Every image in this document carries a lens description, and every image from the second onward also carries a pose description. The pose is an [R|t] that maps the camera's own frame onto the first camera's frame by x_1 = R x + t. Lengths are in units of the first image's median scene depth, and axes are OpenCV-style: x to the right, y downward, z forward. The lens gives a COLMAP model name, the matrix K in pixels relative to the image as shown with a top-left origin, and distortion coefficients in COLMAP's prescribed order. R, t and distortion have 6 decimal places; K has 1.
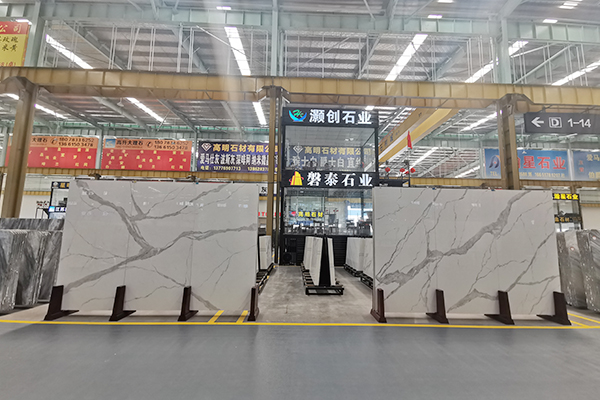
lens RADIAL K [[274.1, 0, 299.8], [0, 274.1, 200.9], [0, 0, 1]] dist [0.001637, 0.000450]
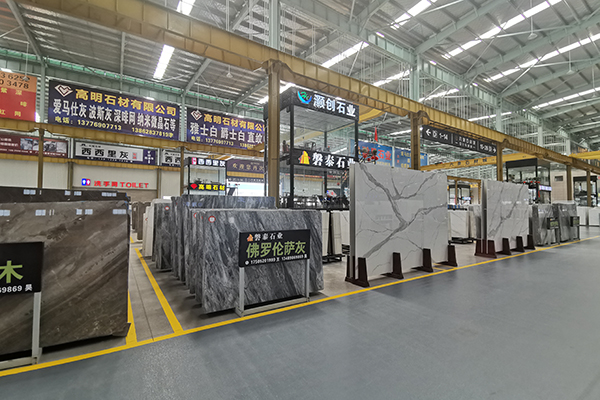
lens RADIAL K [[274.1, 0, 300.0], [0, 274.1, 201.5], [0, 0, 1]] dist [0.001637, 0.000450]
pose [[0.842003, -0.004249, 0.539456, -0.219881], [-0.050982, 0.994867, 0.087409, -0.001086], [-0.537058, -0.101101, 0.837465, 0.029621]]
